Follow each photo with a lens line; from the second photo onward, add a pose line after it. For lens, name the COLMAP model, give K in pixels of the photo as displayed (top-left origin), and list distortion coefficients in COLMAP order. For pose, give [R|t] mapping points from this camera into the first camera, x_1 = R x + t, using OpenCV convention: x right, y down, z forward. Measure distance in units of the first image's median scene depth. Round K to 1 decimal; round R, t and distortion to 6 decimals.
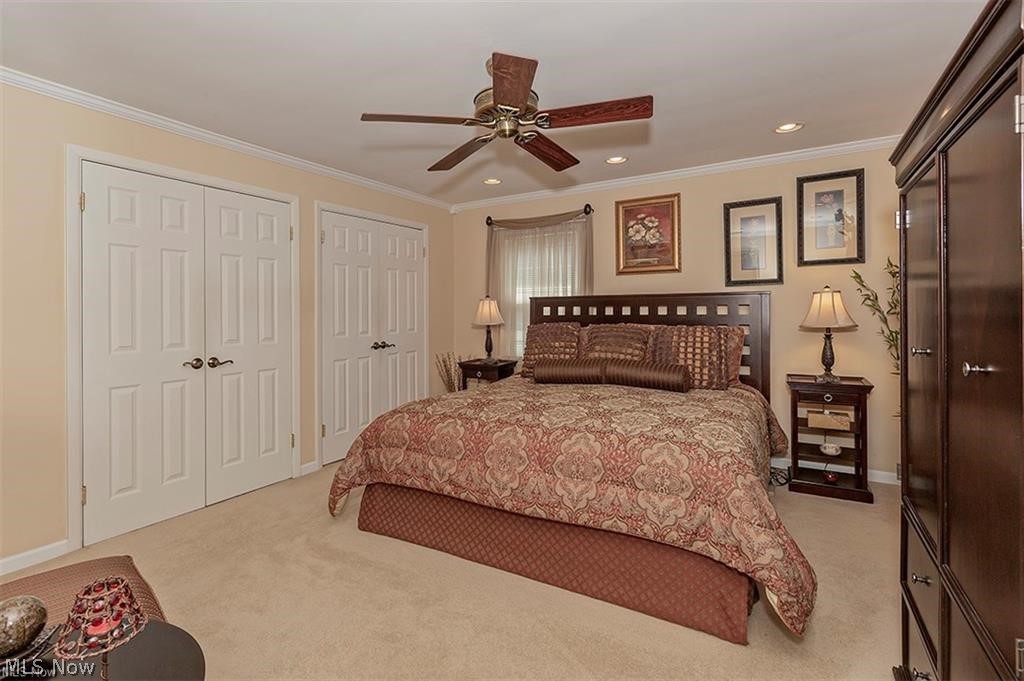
lens RADIAL K [[483.9, 0, 492.7], [0, 483.9, 307.1], [0, 0, 1]] dist [0.000981, -0.000008]
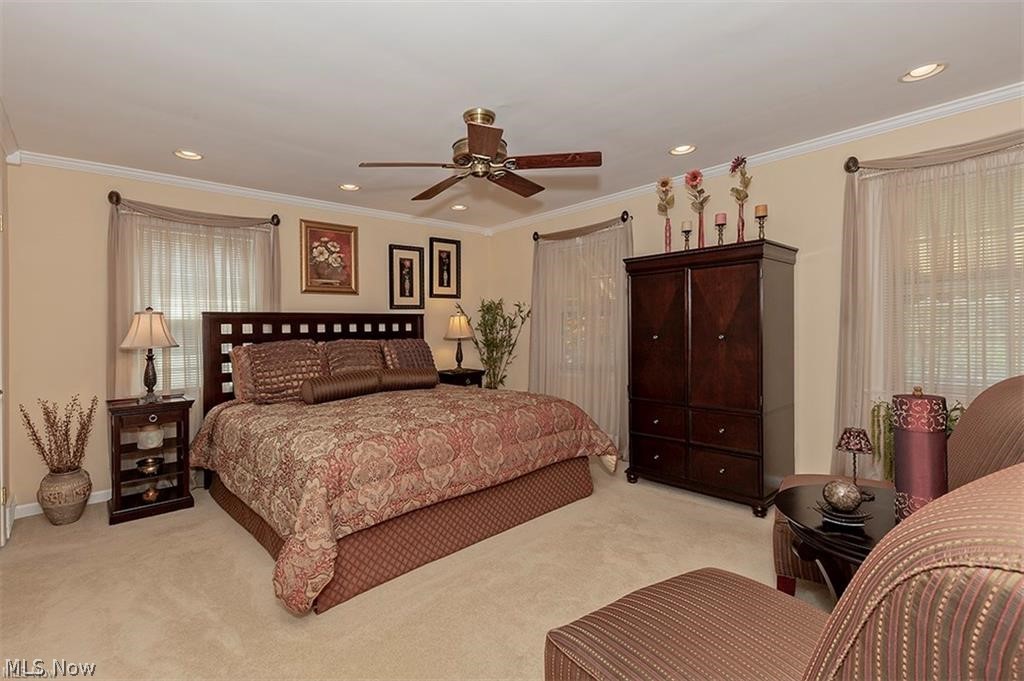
lens RADIAL K [[468.2, 0, 511.4], [0, 468.2, 335.1], [0, 0, 1]] dist [-0.000341, -0.000090]
pose [[0.265842, -0.014579, 0.963906, -0.584669], [0.000313, 0.999887, 0.015036, 0.007290], [-0.964016, -0.003695, 0.265817, 0.332637]]
